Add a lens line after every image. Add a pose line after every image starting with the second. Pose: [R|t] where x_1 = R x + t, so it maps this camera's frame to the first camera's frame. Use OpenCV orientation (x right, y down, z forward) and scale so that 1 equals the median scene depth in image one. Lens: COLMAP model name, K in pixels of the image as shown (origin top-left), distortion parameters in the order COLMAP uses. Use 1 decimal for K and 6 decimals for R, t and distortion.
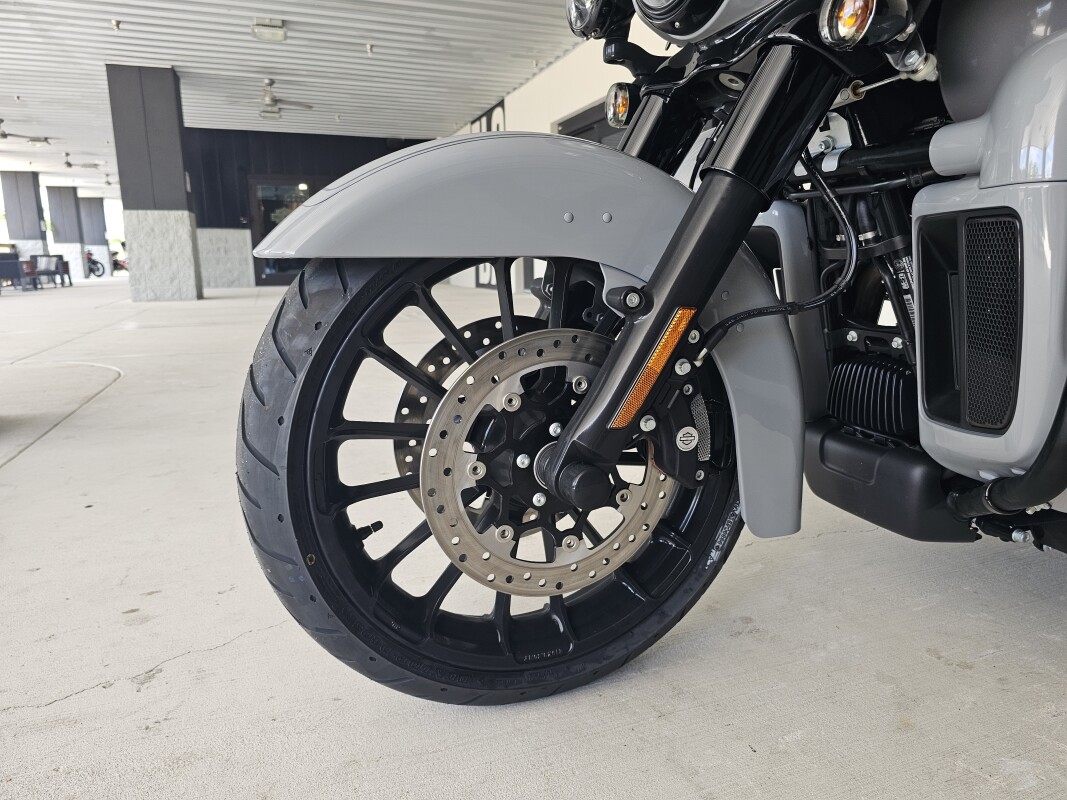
lens RADIAL K [[710.7, 0, 535.2], [0, 710.7, 413.5], [0, 0, 1]] dist [0.047738, -0.044080]
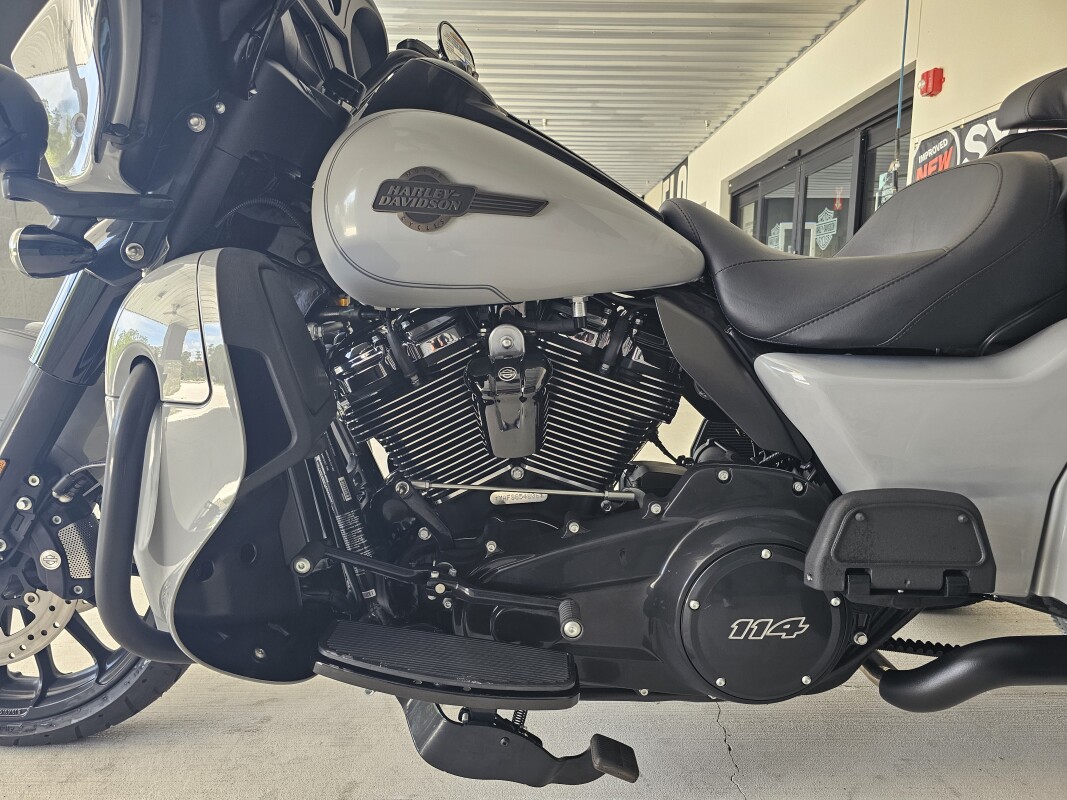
lens RADIAL K [[710.7, 0, 535.2], [0, 710.7, 413.5], [0, 0, 1]] dist [0.047738, -0.044080]
pose [[0.942072, 0.069231, -0.328189, 1.357868], [-0.087923, 0.995223, -0.042444, -0.232473], [0.323683, 0.068840, 0.943658, 0.065903]]
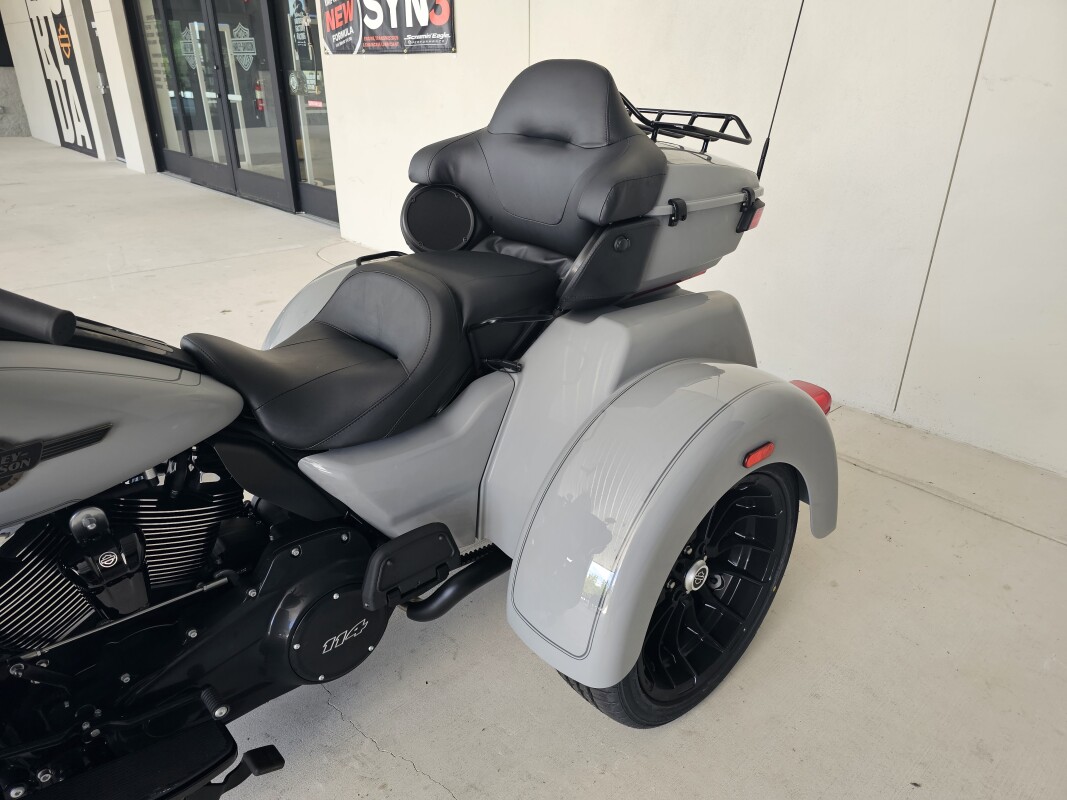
lens RADIAL K [[713.4, 0, 533.5], [0, 713.4, 400.0], [0, 0, 1]] dist [0.053244, -0.045632]
pose [[0.924693, -0.137203, 0.355131, 1.245464], [0.053898, 0.970587, 0.234639, -0.875729], [-0.376879, -0.197828, 0.904890, -0.345438]]
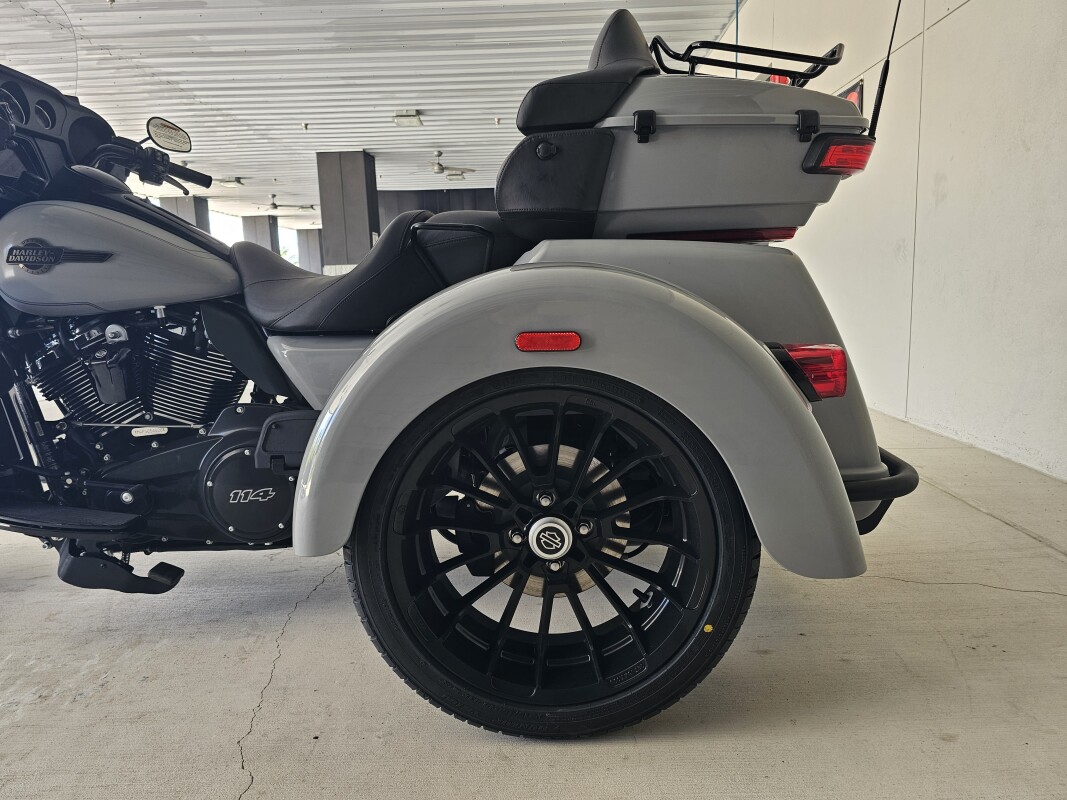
lens RADIAL K [[715.6, 0, 550.5], [0, 715.6, 398.0], [0, 0, 1]] dist [0.071862, -0.080991]
pose [[0.933146, 0.034878, -0.357803, 2.712380], [-0.053116, 0.997735, -0.041268, -0.204150], [0.355553, 0.057514, 0.932885, -0.263634]]
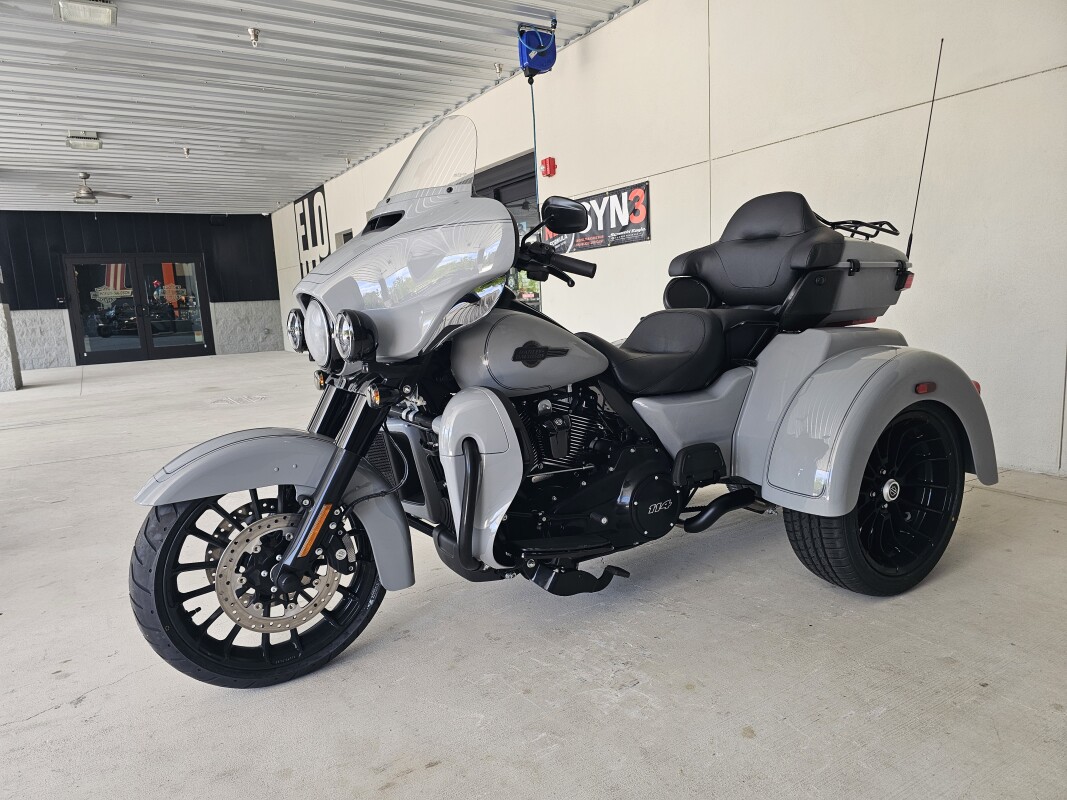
lens RADIAL K [[716.2, 0, 526.8], [0, 716.2, 419.3], [0, 0, 1]] dist [0.072521, -0.070753]
pose [[0.980341, -0.069957, 0.184492, 0.390928], [0.078304, 0.996192, -0.038343, -0.255913], [-0.181107, 0.052035, 0.982086, -1.384129]]
